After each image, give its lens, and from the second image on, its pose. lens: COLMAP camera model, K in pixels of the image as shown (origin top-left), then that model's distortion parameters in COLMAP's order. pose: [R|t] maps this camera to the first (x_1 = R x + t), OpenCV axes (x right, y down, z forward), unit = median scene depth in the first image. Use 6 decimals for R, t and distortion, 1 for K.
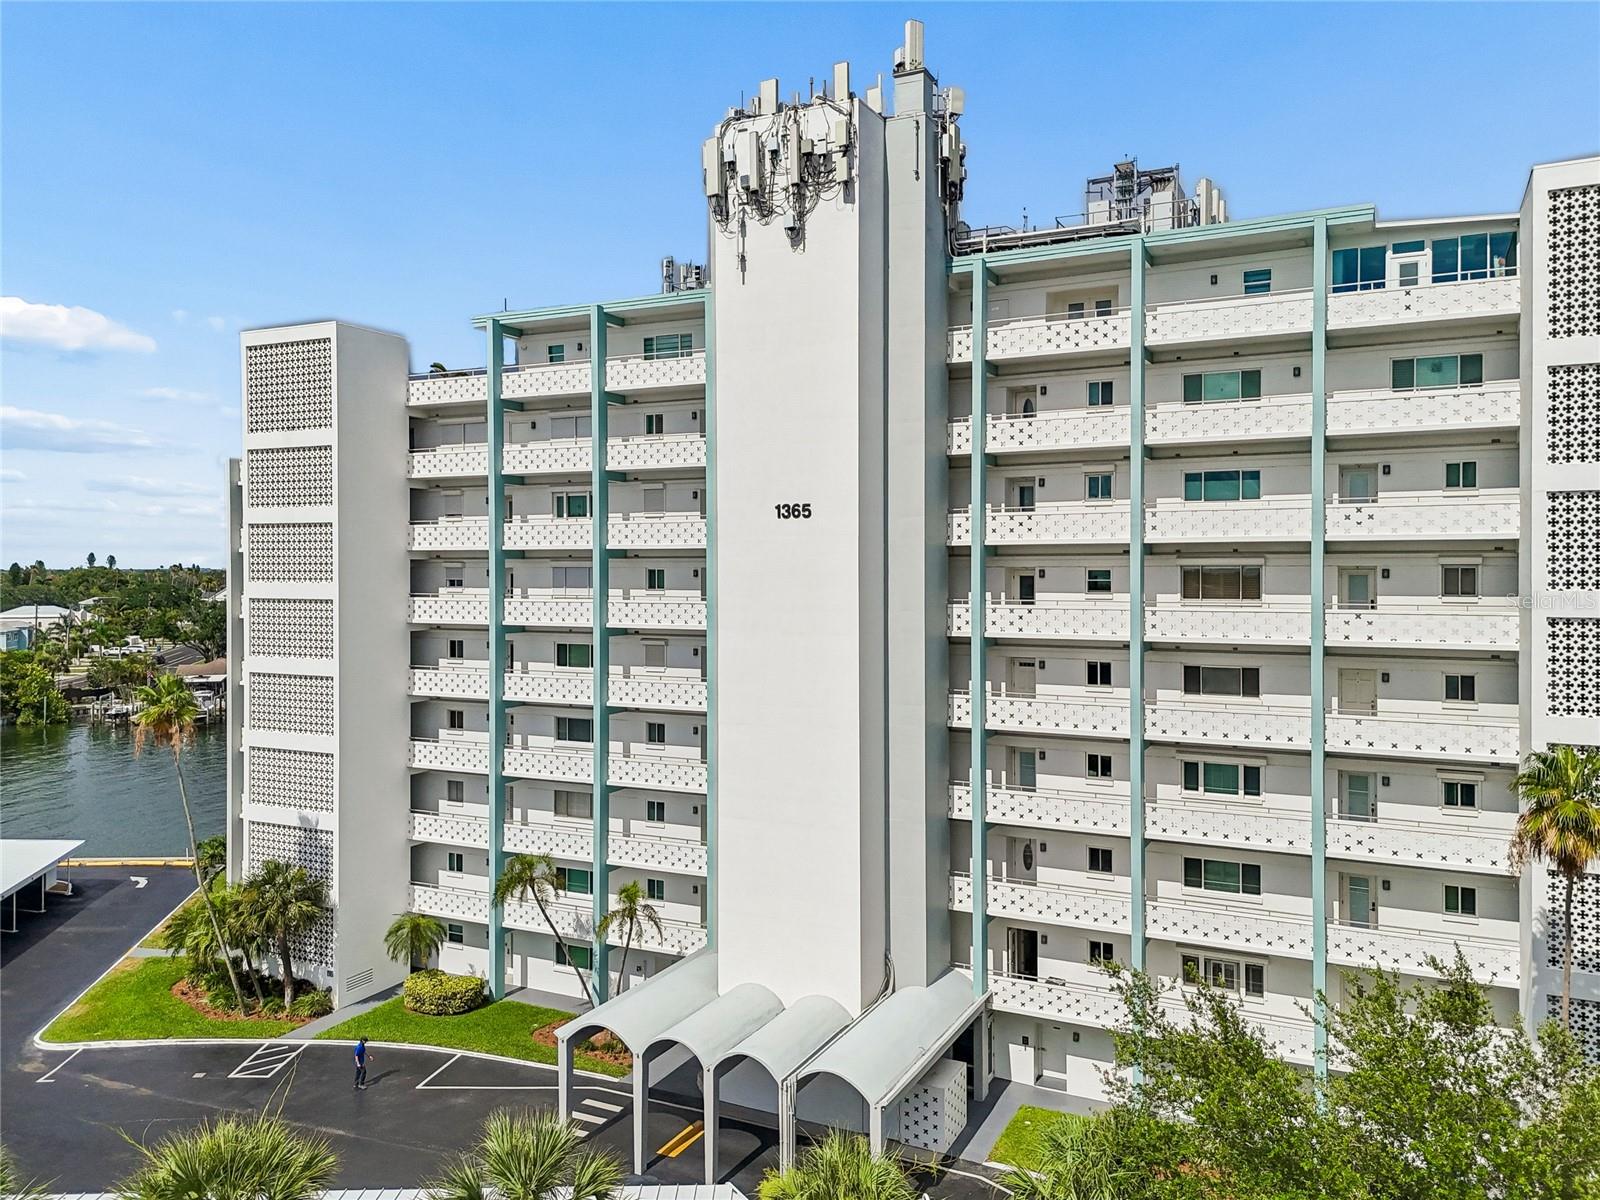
lens RADIAL K [[1191.1, 0, 803.7], [0, 1191.1, 575.0], [0, 0, 1]] dist [0.060776, -0.049505]
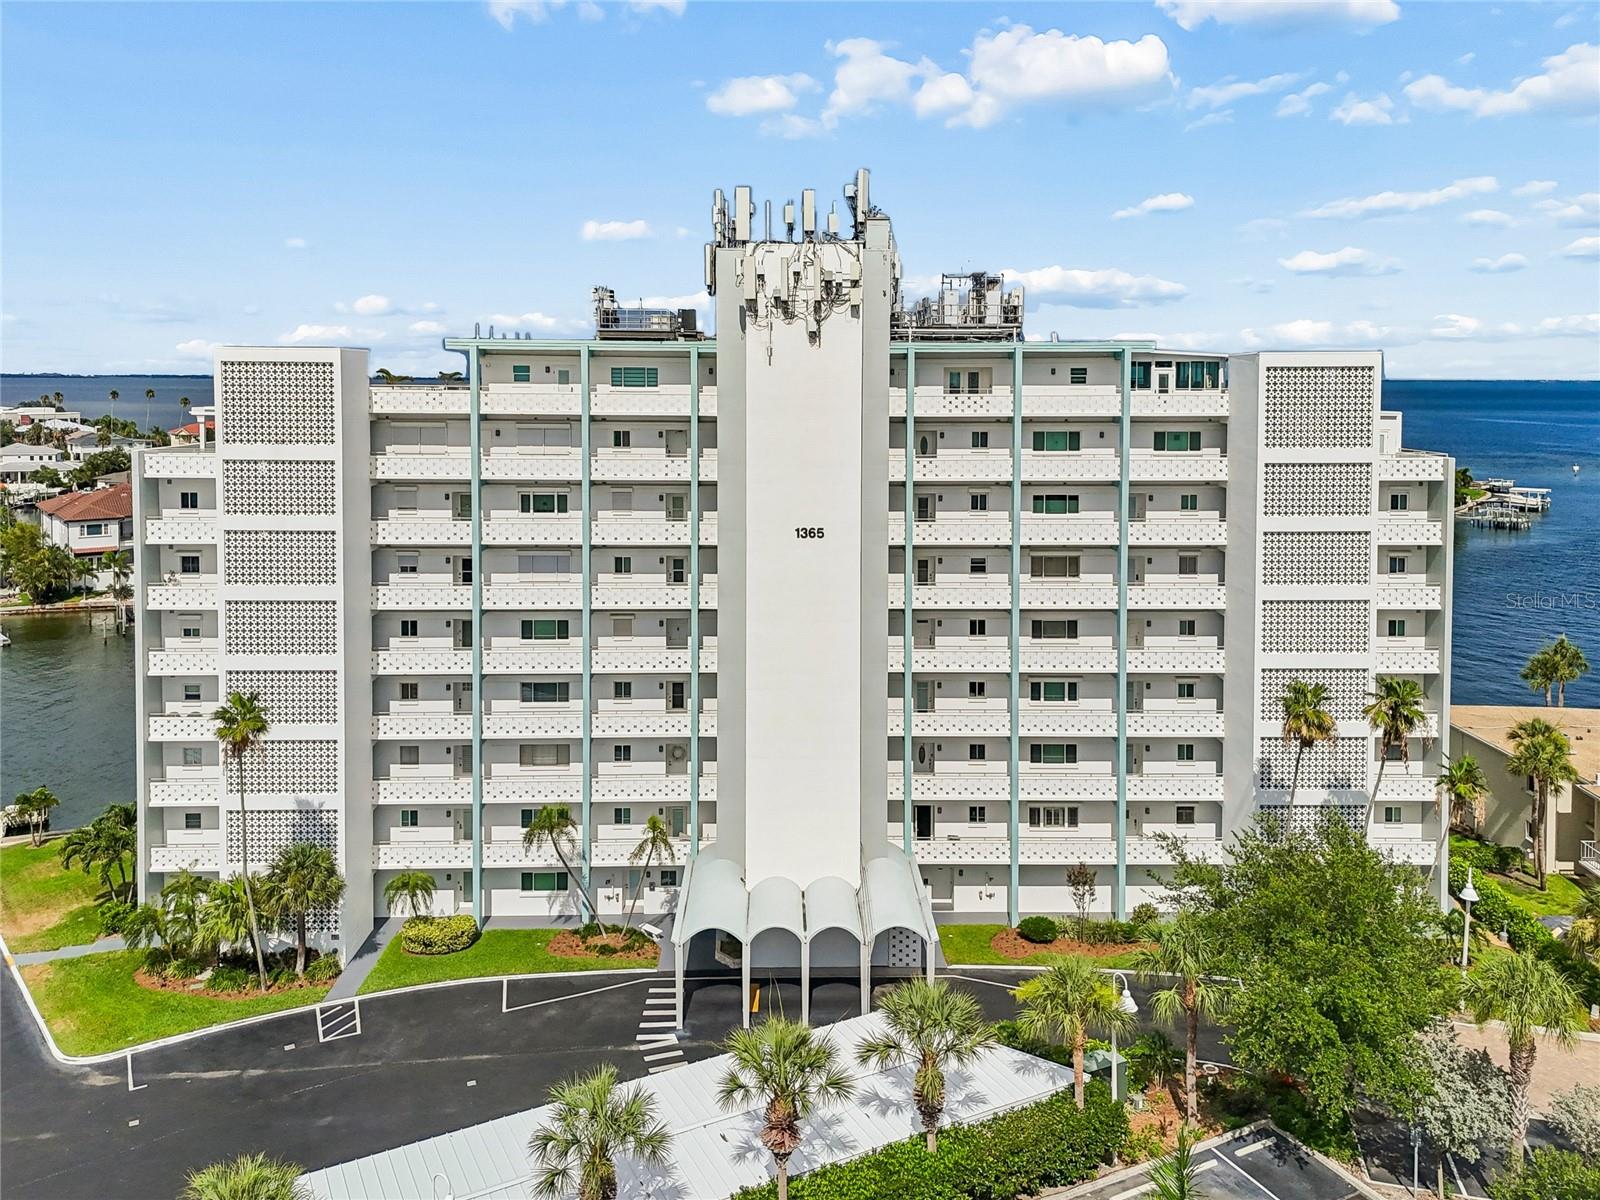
lens RADIAL K [[1232.1, 0, 796.2], [0, 1232.1, 430.3], [0, 0, 1]] dist [0.068324, -0.046222]
pose [[0.888361, -0.013909, 0.458935, -0.611982], [-0.001095, 0.999474, 0.032410, -0.198241], [-0.459145, -0.029294, 0.887878, -0.235244]]
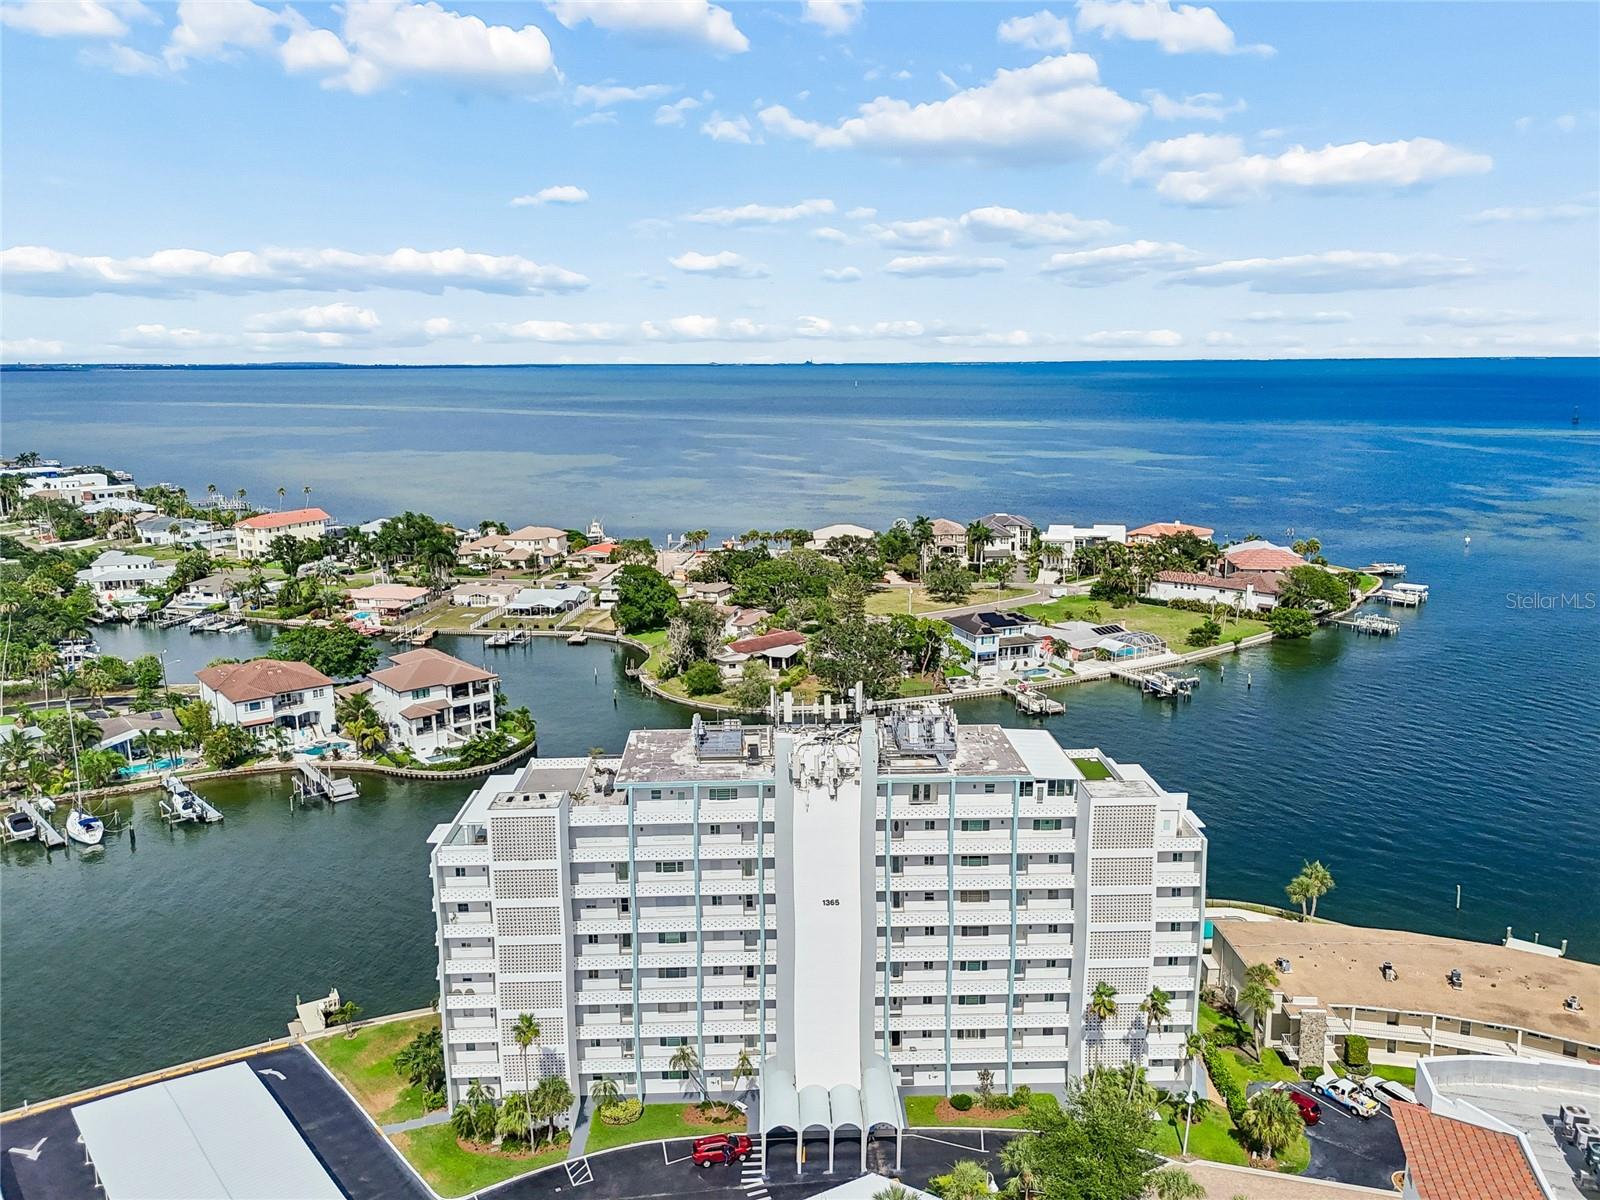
lens RADIAL K [[1188.4, 0, 800.0], [0, 1188.4, 600.0], [0, 0, 1]] dist [0.073012, -0.070840]
pose [[0.879969, -0.092853, 0.465868, -1.019249], [0.006080, 0.982832, 0.184405, -0.991276], [-0.474992, -0.159438, 0.865426, -0.864688]]
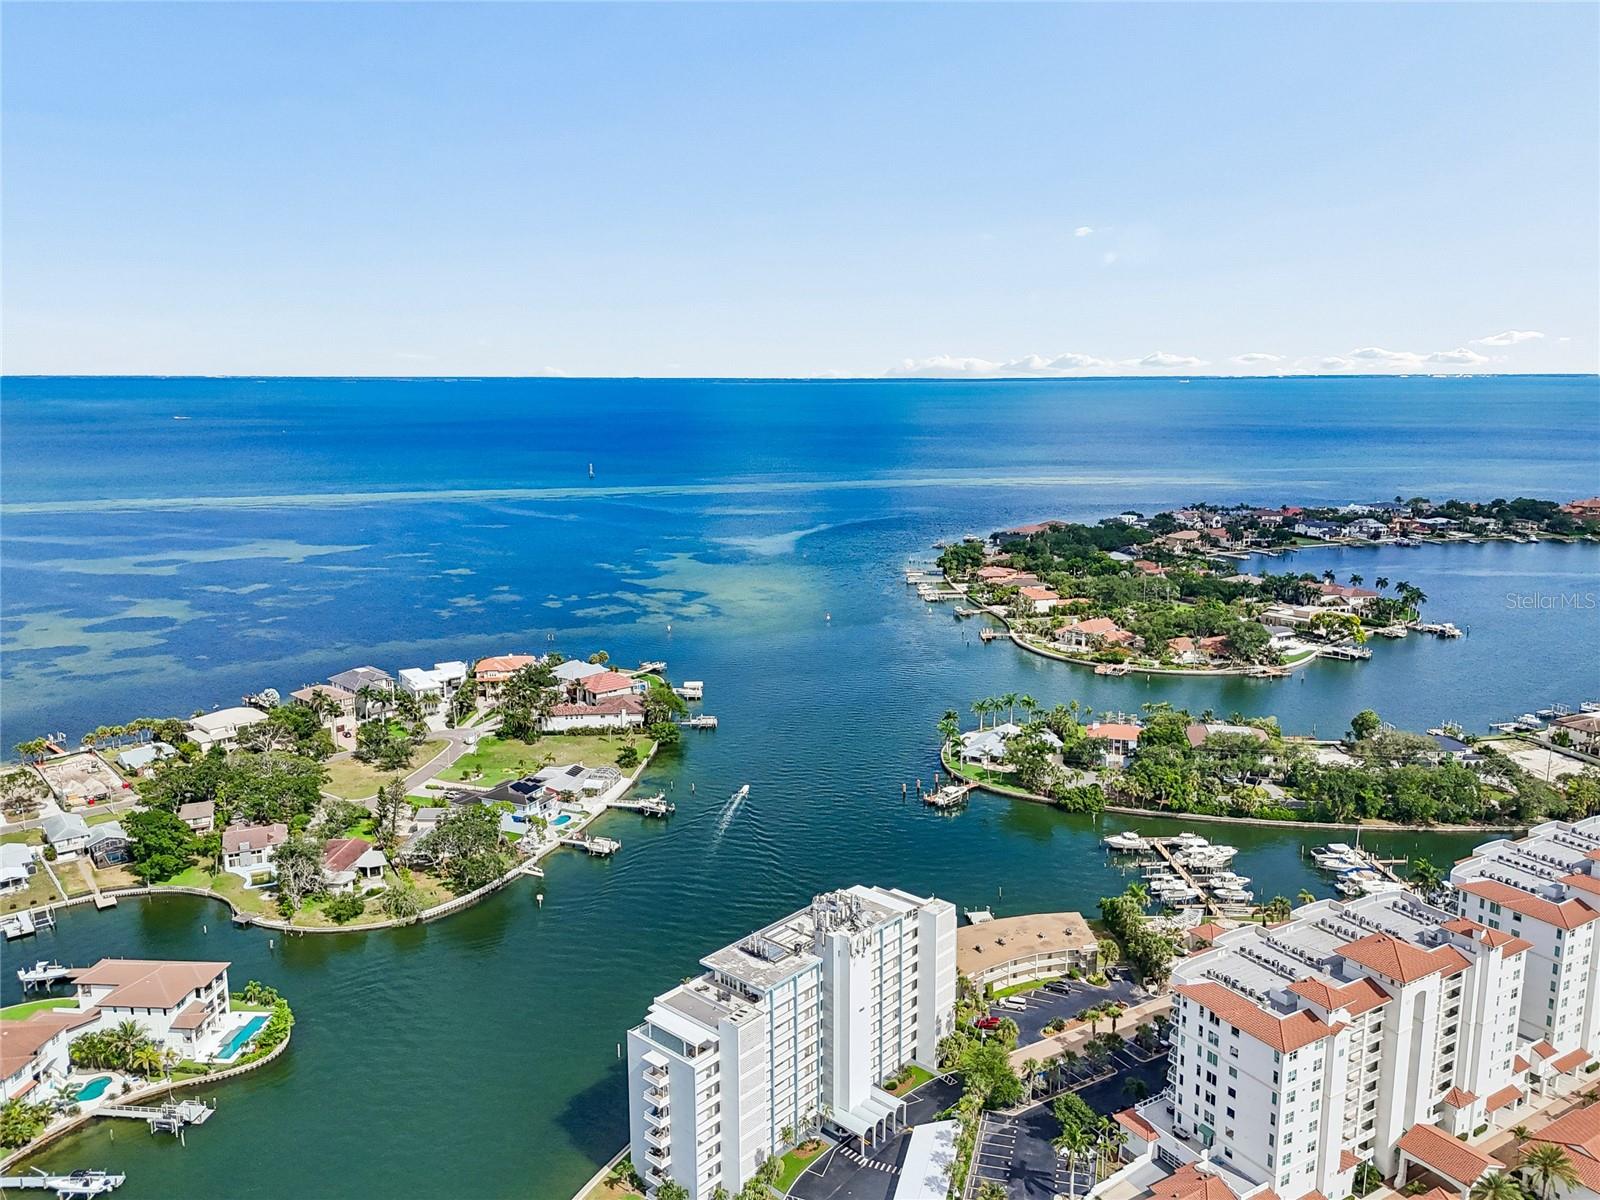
lens RADIAL K [[1202.8, 0, 800.0], [0, 1202.8, 600.0], [0, 0, 1]] dist [0.069735, -0.065094]
pose [[0.269775, -0.173686, 0.947130, -3.955019], [0.012123, 0.984133, 0.177018, -2.279620], [-0.962847, -0.036273, 0.267600, -0.003125]]
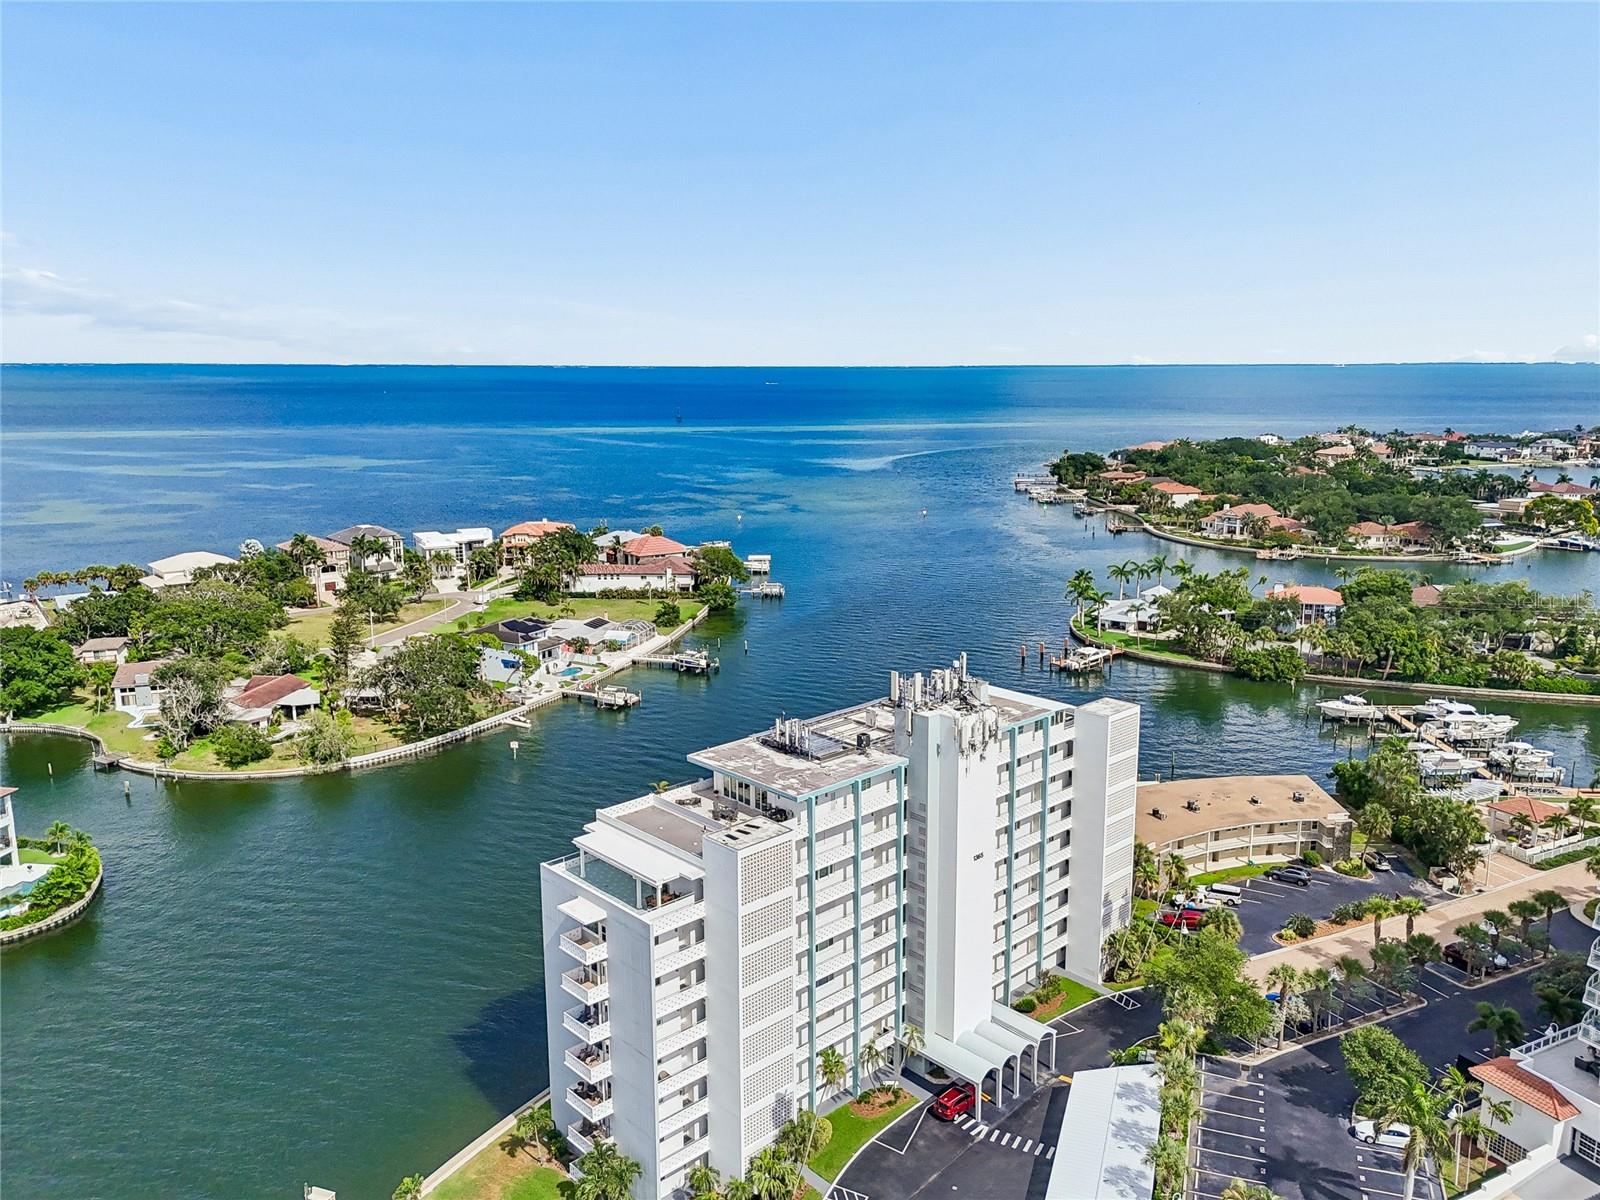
lens RADIAL K [[1191.1, 0, 803.7], [0, 1191.1, 575.0], [0, 0, 1]] dist [0.060776, -0.049505]
pose [[0.345024, -0.158639, 0.925090, -2.249182], [0.009567, 0.986156, 0.165542, -1.001380], [-0.938545, -0.048266, 0.341765, 0.436851]]
